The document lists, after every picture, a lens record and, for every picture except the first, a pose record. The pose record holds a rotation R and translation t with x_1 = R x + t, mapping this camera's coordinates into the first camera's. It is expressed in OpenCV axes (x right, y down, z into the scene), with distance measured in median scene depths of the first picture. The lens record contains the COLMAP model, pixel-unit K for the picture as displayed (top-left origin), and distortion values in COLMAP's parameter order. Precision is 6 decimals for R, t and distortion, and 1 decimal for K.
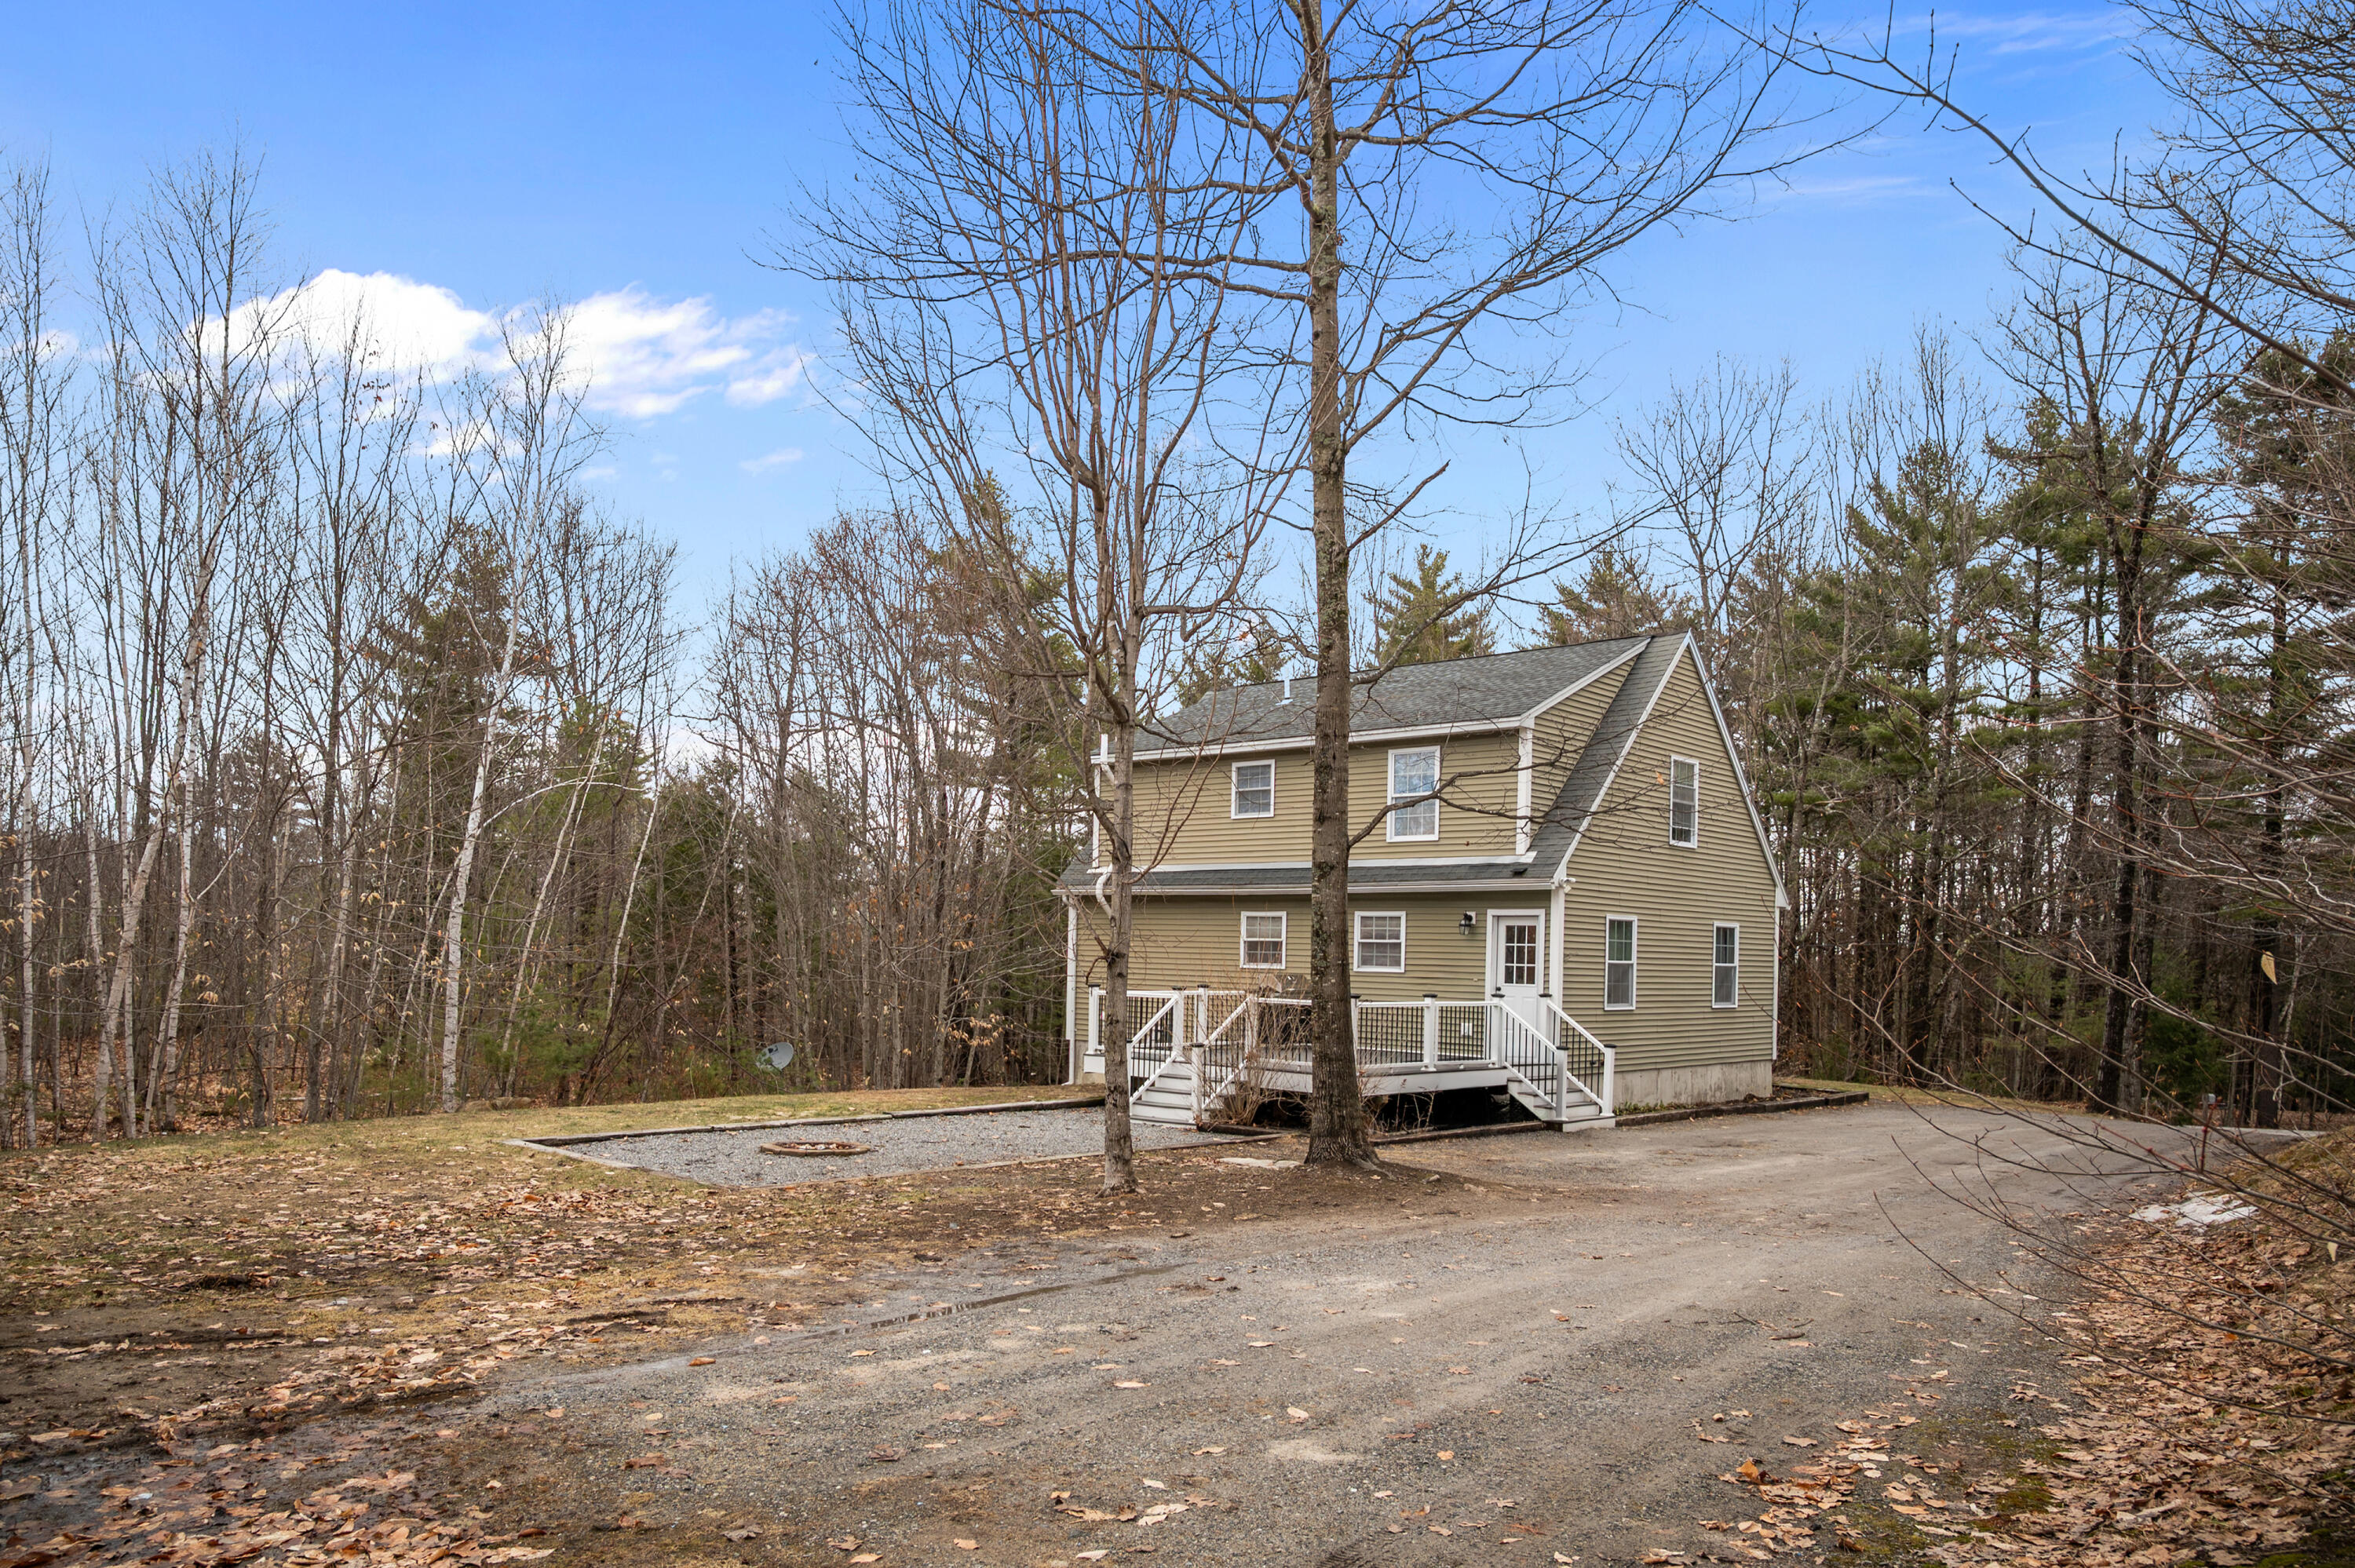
lens RADIAL K [[1623.2, 0, 1177.5], [0, 1623.2, 784.0], [0, 0, 1]] dist [0.001043, 0.000105]
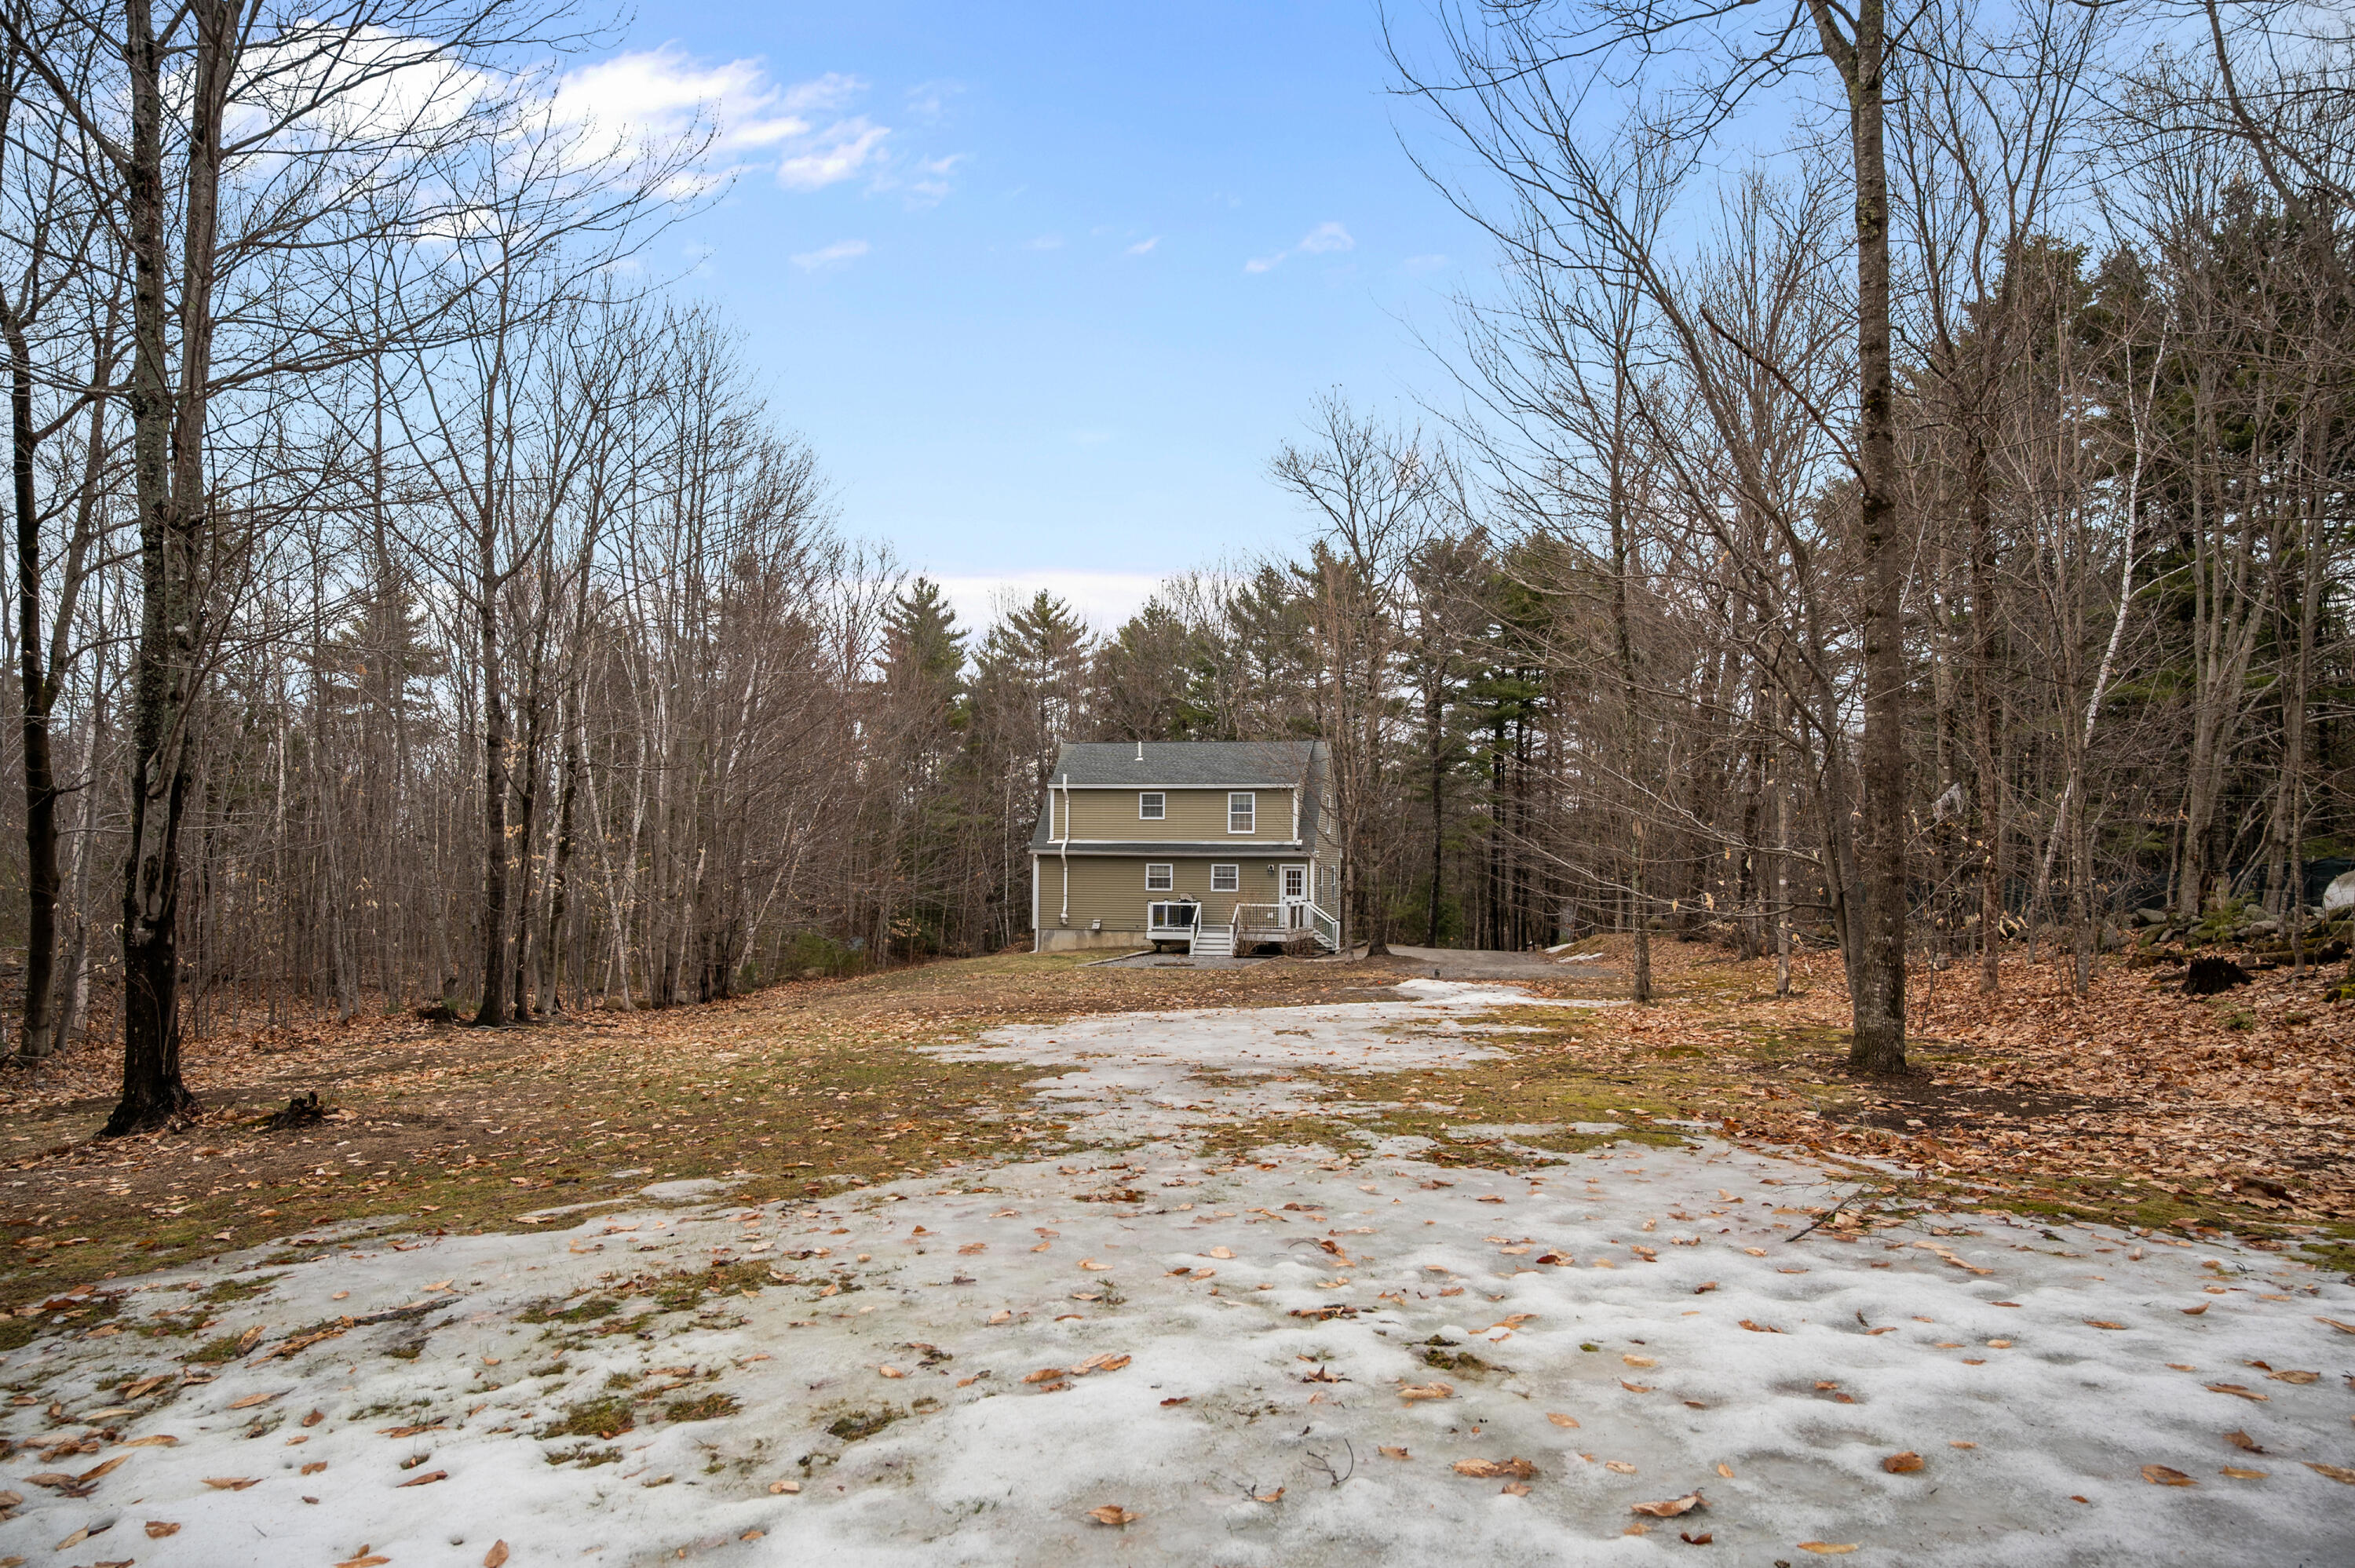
lens RADIAL K [[1623.2, 0, 1177.5], [0, 1623.2, 784.0], [0, 0, 1]] dist [0.001043, 0.000105]
pose [[0.838984, -0.003879, 0.544142, -0.977733], [-0.034395, 0.997597, 0.060144, -0.141356], [-0.543068, -0.069176, 0.836835, -0.707092]]
